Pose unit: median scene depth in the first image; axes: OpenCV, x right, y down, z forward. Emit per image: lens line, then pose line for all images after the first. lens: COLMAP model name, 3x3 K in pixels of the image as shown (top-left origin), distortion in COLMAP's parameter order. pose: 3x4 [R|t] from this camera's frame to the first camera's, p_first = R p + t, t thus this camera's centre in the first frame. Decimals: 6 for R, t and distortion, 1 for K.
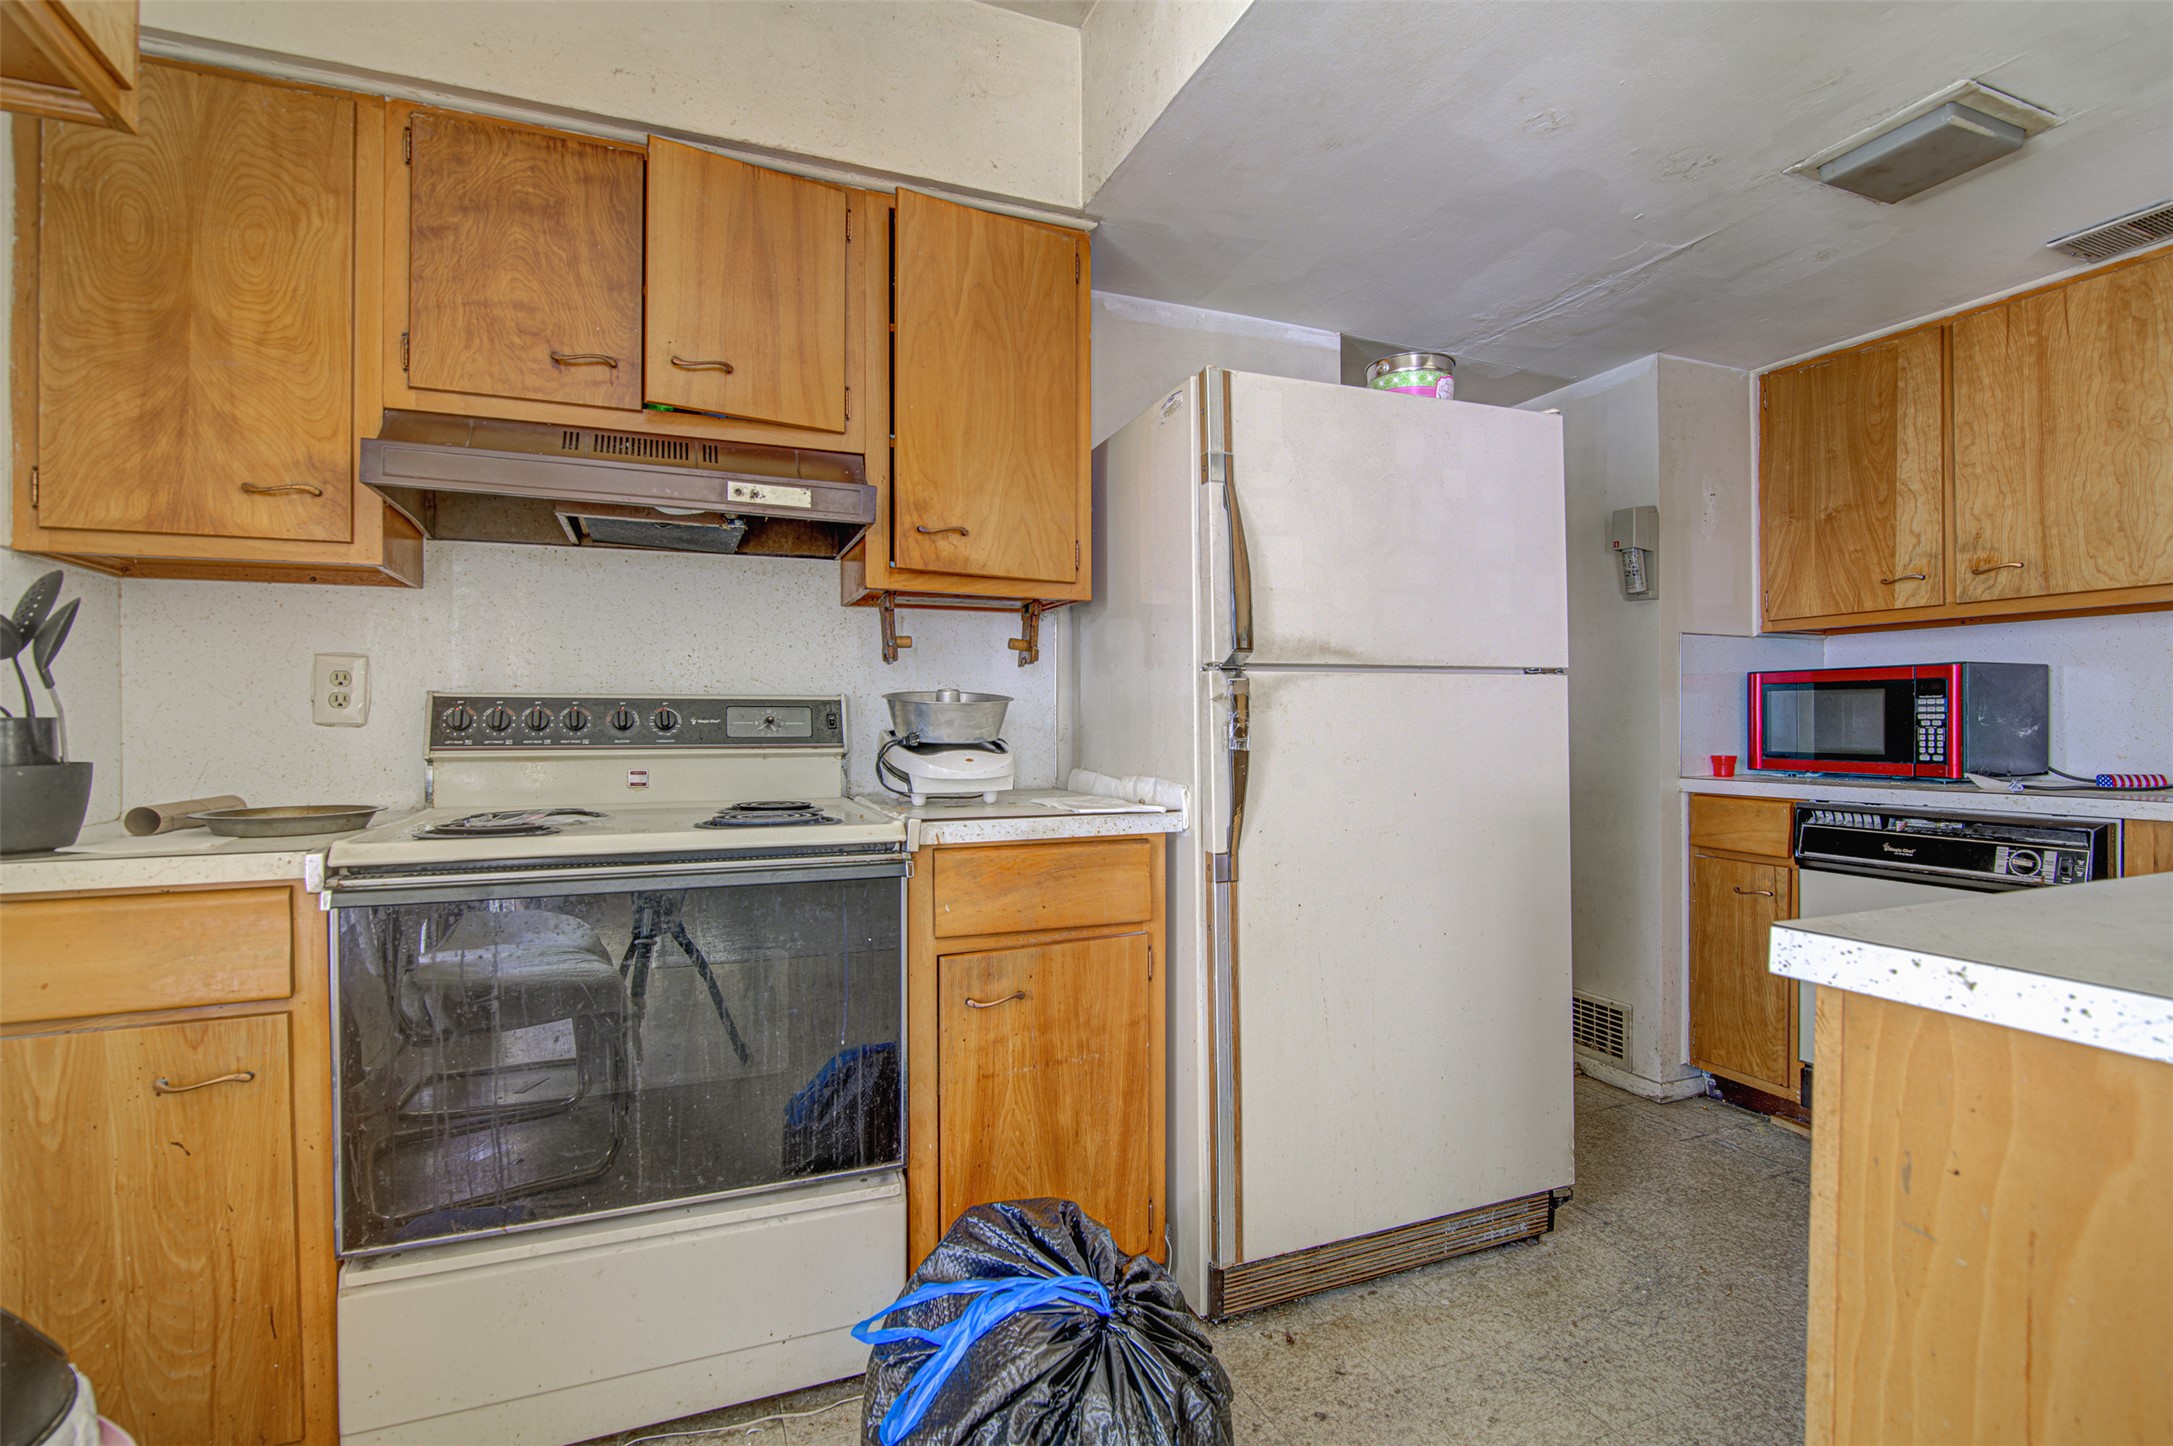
lens RADIAL K [[1005.2, 0, 1086.4], [0, 1005.2, 720.7], [0, 0, 1]] dist [-0.001157, -0.000150]
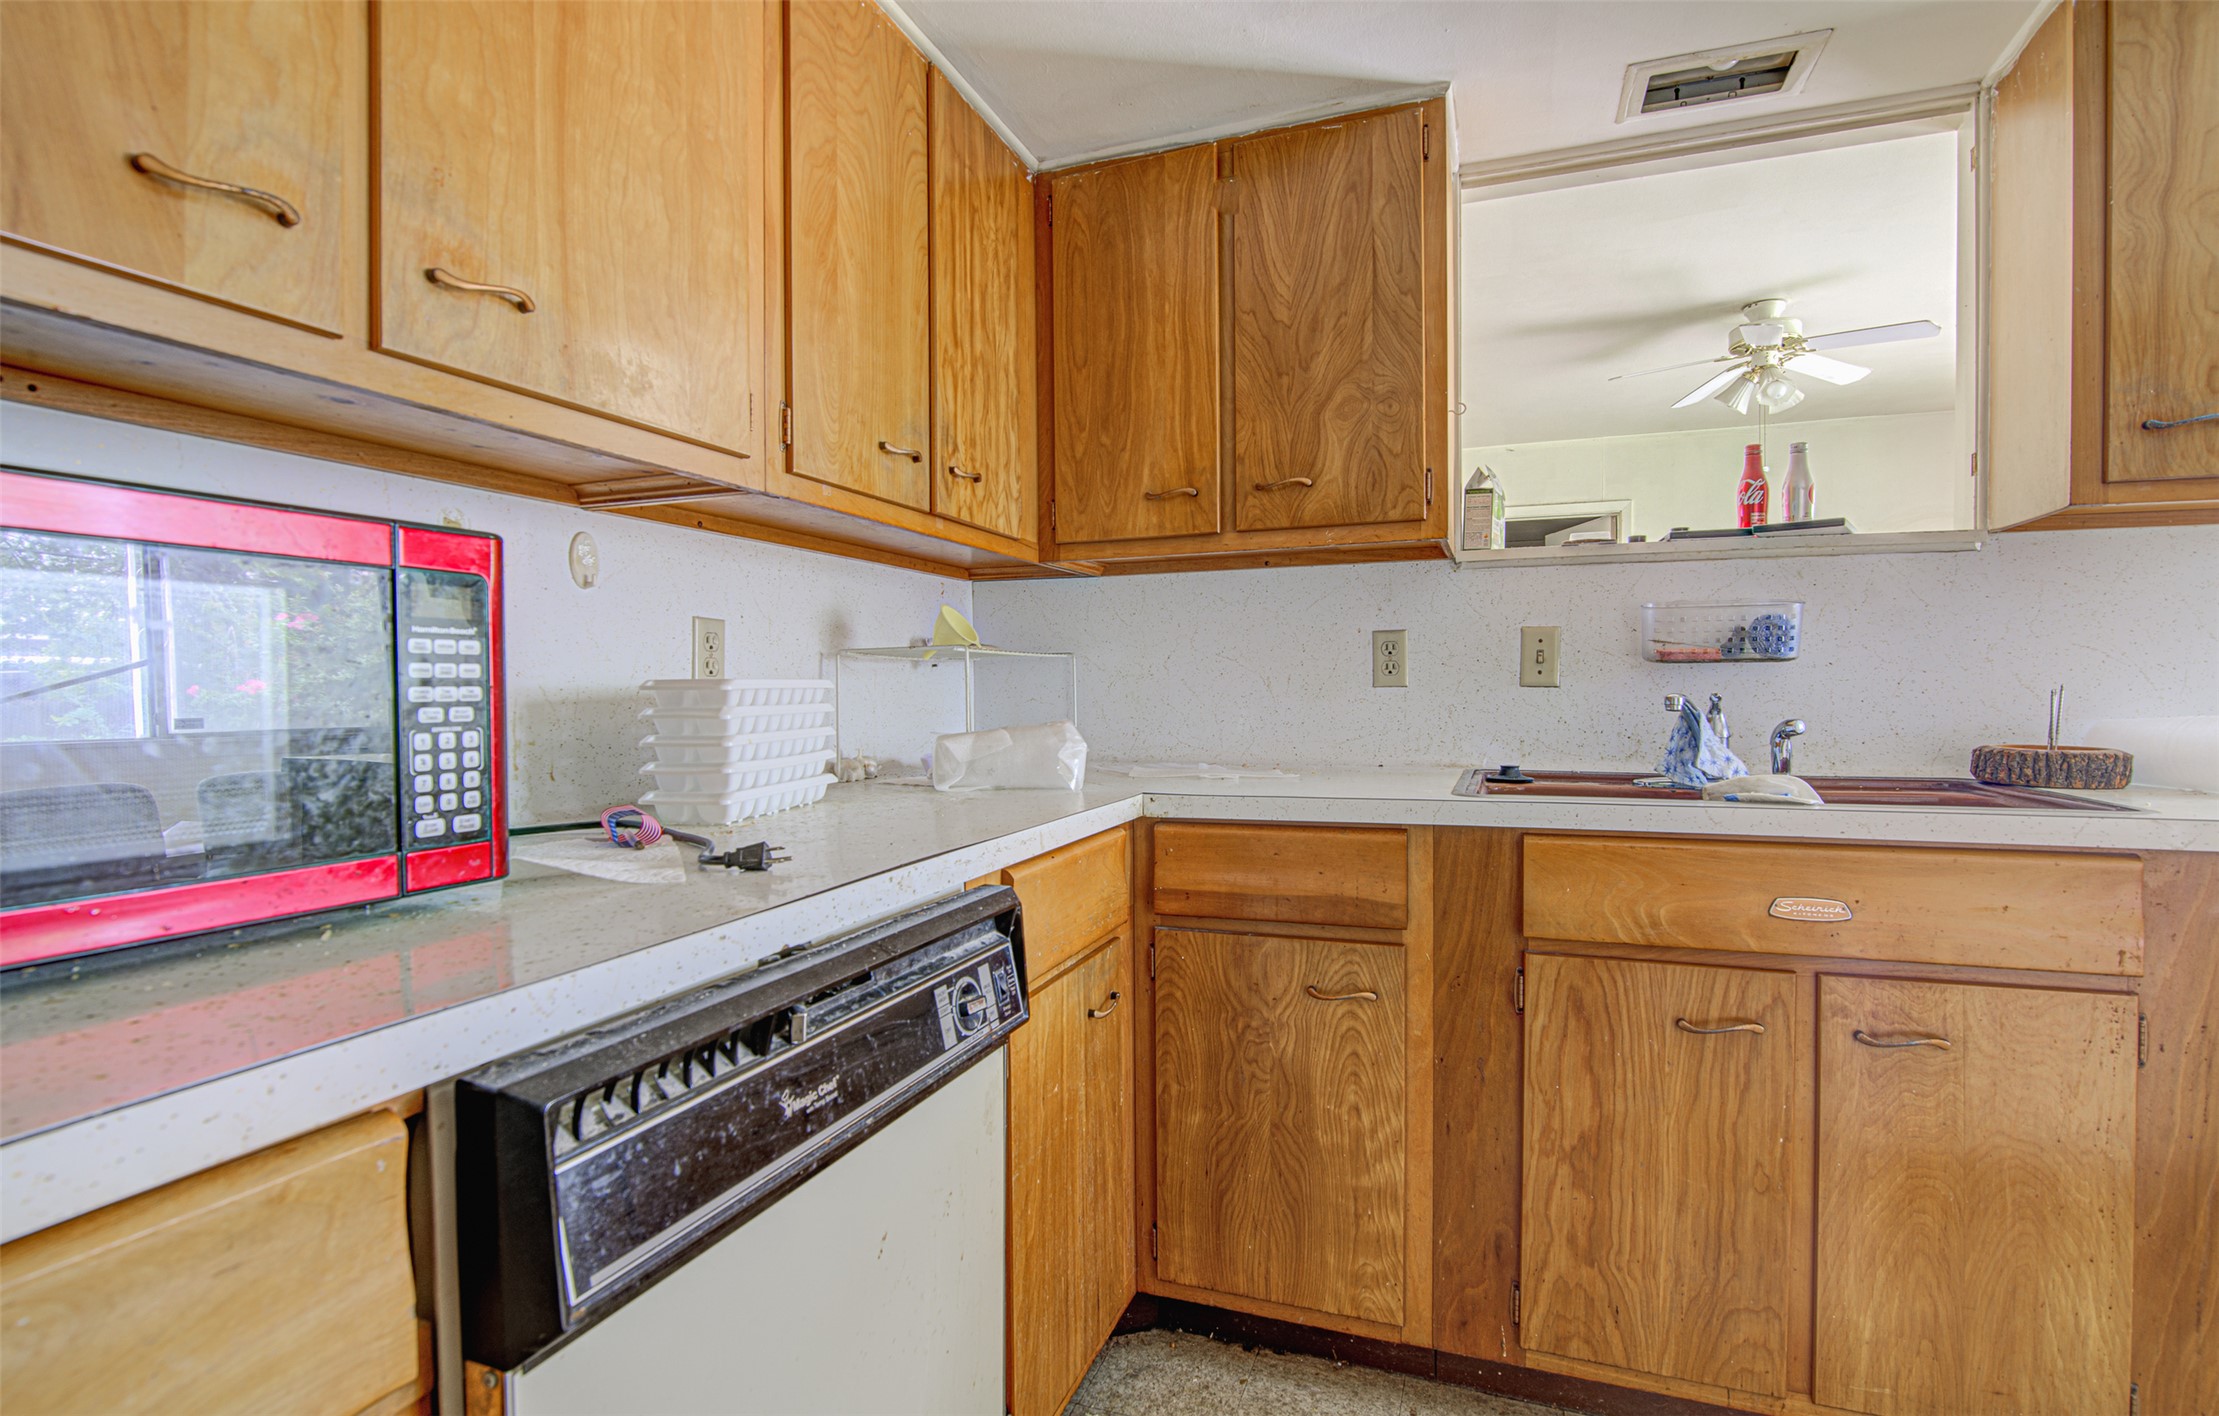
lens RADIAL K [[1053.8, 0, 1112.4], [0, 1053.8, 699.8], [0, 0, 1]] dist [-0.002857, -0.000133]
pose [[-0.731713, -0.002451, 0.681608, 0.467289], [0.005819, 0.999935, 0.009843, -0.004266], [-0.681588, 0.011169, -0.731651, 1.107737]]
